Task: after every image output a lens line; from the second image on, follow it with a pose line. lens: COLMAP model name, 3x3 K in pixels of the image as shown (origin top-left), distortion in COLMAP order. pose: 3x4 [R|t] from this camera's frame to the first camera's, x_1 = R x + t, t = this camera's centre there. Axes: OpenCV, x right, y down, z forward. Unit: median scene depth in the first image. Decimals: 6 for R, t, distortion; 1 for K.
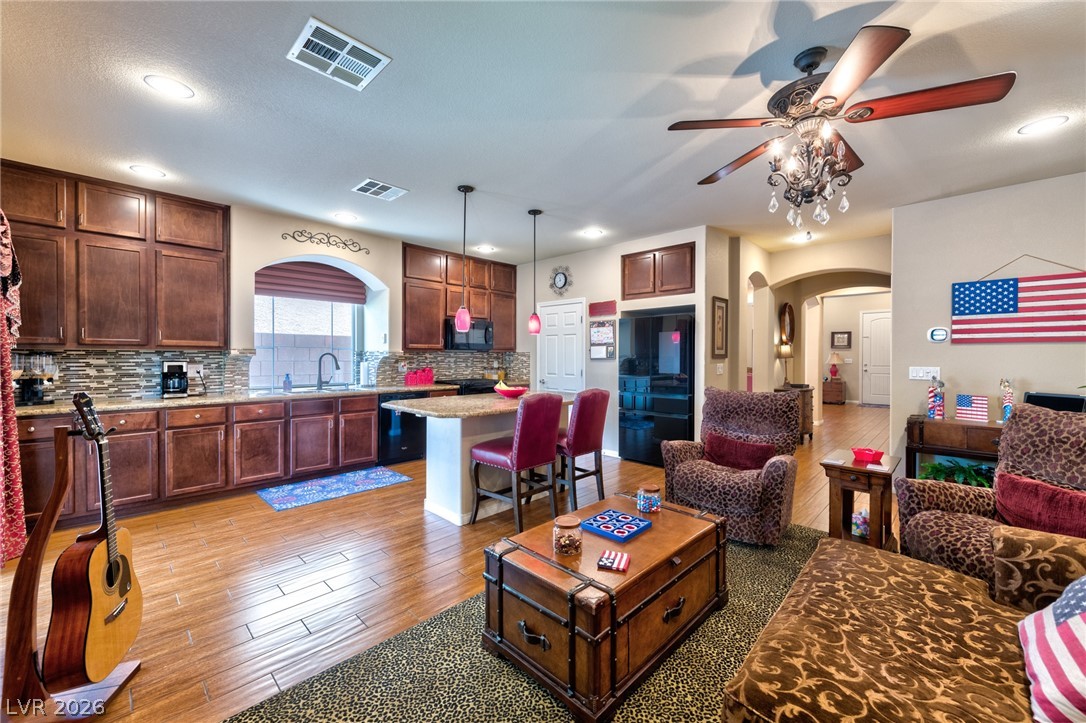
lens RADIAL K [[425.5, 0, 539.2], [0, 425.5, 358.6], [0, 0, 1]] dist [0.014575, -0.005088]
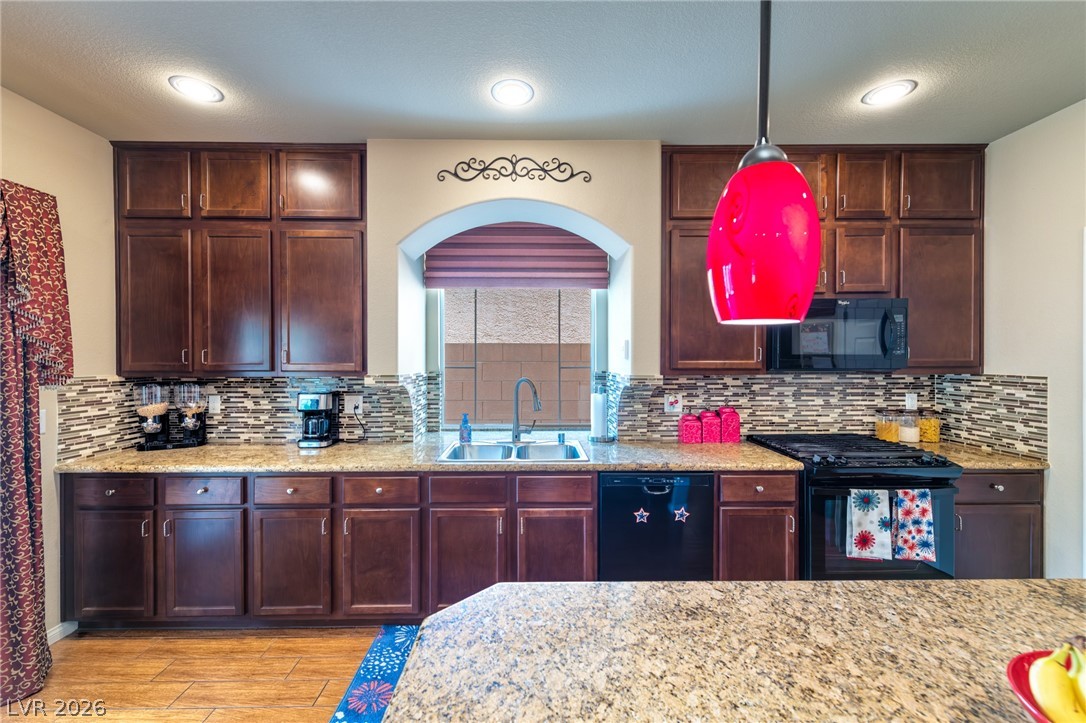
lens RADIAL K [[425.5, 0, 539.2], [0, 425.5, 358.6], [0, 0, 1]] dist [0.014575, -0.005088]
pose [[0.716195, -0.000911, -0.697900, -0.104221], [-0.000638, 0.999998, -0.001959, -0.041251], [0.697900, 0.001848, 0.716193, 0.664548]]
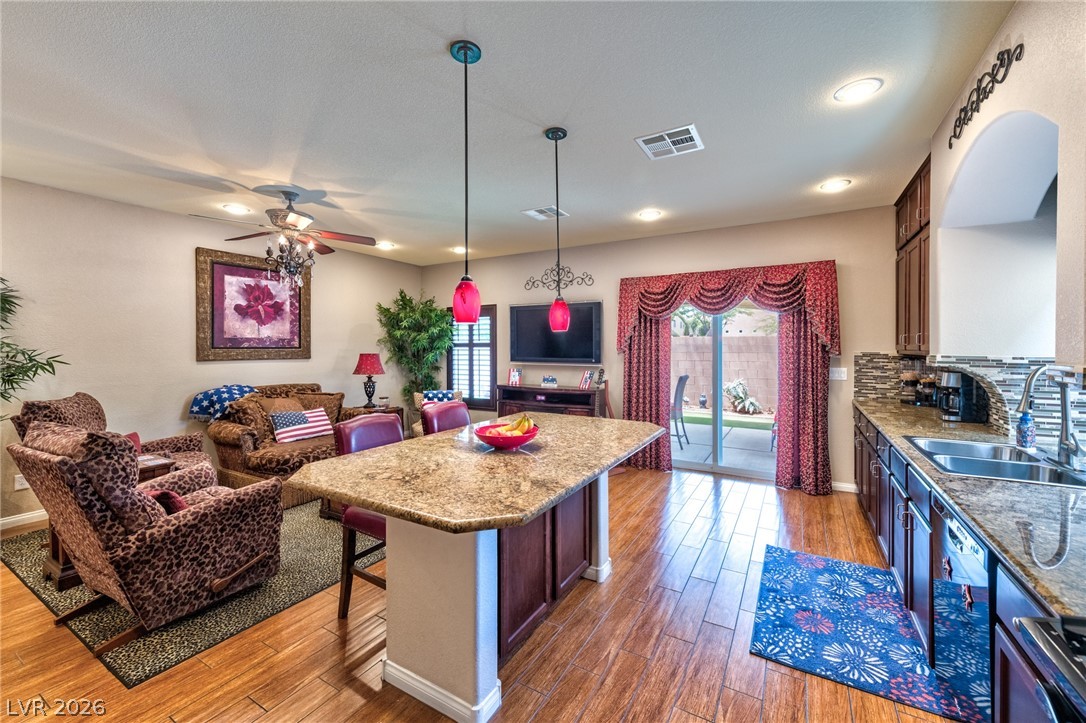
lens RADIAL K [[425.5, 0, 539.2], [0, 425.5, 358.6], [0, 0, 1]] dist [0.014575, -0.005088]
pose [[-0.972204, 0.007020, -0.234030, 0.024478], [-0.000596, 0.999473, 0.032456, -0.035276], [0.234135, 0.031693, -0.971687, 1.363939]]
